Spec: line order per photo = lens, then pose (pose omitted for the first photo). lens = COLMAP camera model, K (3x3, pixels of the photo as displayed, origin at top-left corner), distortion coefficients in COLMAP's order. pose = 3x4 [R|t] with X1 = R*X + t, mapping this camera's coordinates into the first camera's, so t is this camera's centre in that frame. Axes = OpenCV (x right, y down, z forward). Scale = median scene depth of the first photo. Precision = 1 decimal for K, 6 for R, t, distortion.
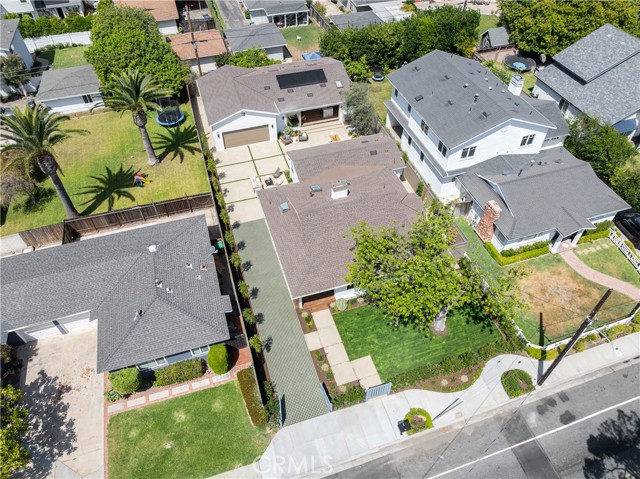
lens RADIAL K [[442.0, 0, 325.7], [0, 442.0, 239.0], [0, 0, 1]] dist [-0.030402, 0.000015]
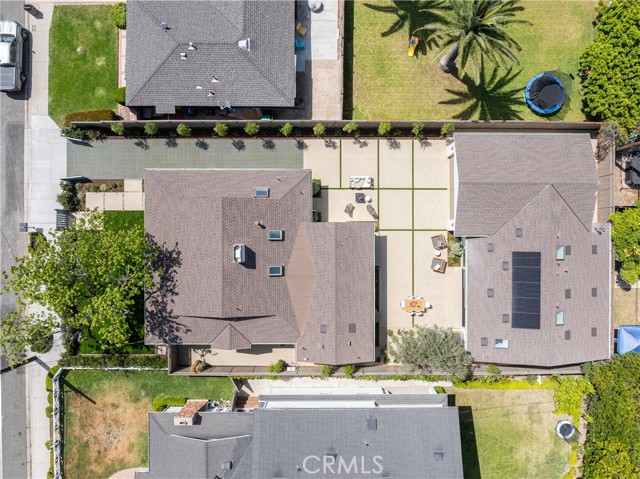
lens RADIAL K [[492.6, 0, 320.0], [0, 492.6, 239.5], [0, 0, 1]] dist [-0.028762, -0.001233]
pose [[-0.314630, 0.949184, 0.007636, -0.048747], [-0.708644, -0.240235, 0.663409, -0.810142], [0.631532, 0.203317, 0.748218, 0.361824]]
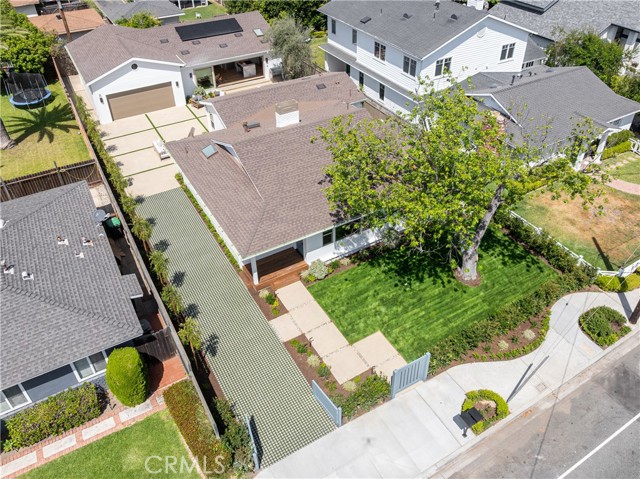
lens RADIAL K [[497.6, 0, 333.7], [0, 497.6, 222.5], [0, 0, 1]] dist [-0.034856, 0.000404]
pose [[0.974502, -0.141686, 0.173984, -0.054293], [0.168532, 0.974110, -0.150687, 0.178214], [-0.148130, 0.176166, 0.973151, 0.252370]]
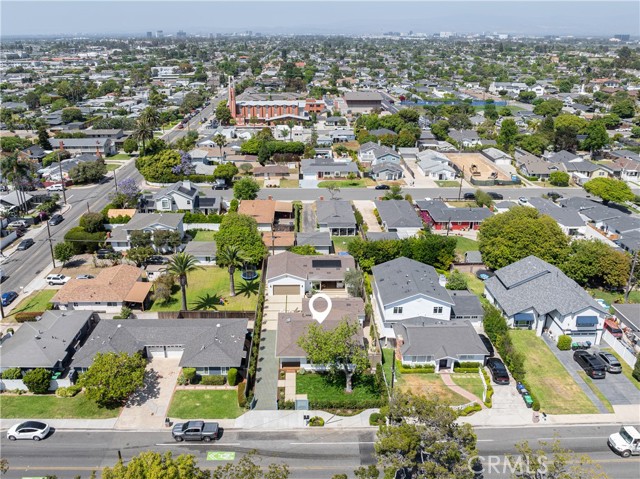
lens RADIAL K [[492.6, 0, 320.0], [0, 492.6, 239.5], [0, 0, 1]] dist [-0.028762, -0.001233]
pose [[0.962473, 0.111714, -0.247317, 0.512735], [-0.206496, 0.892802, -0.400329, 0.428989], [0.176083, 0.436376, 0.882367, -0.972325]]
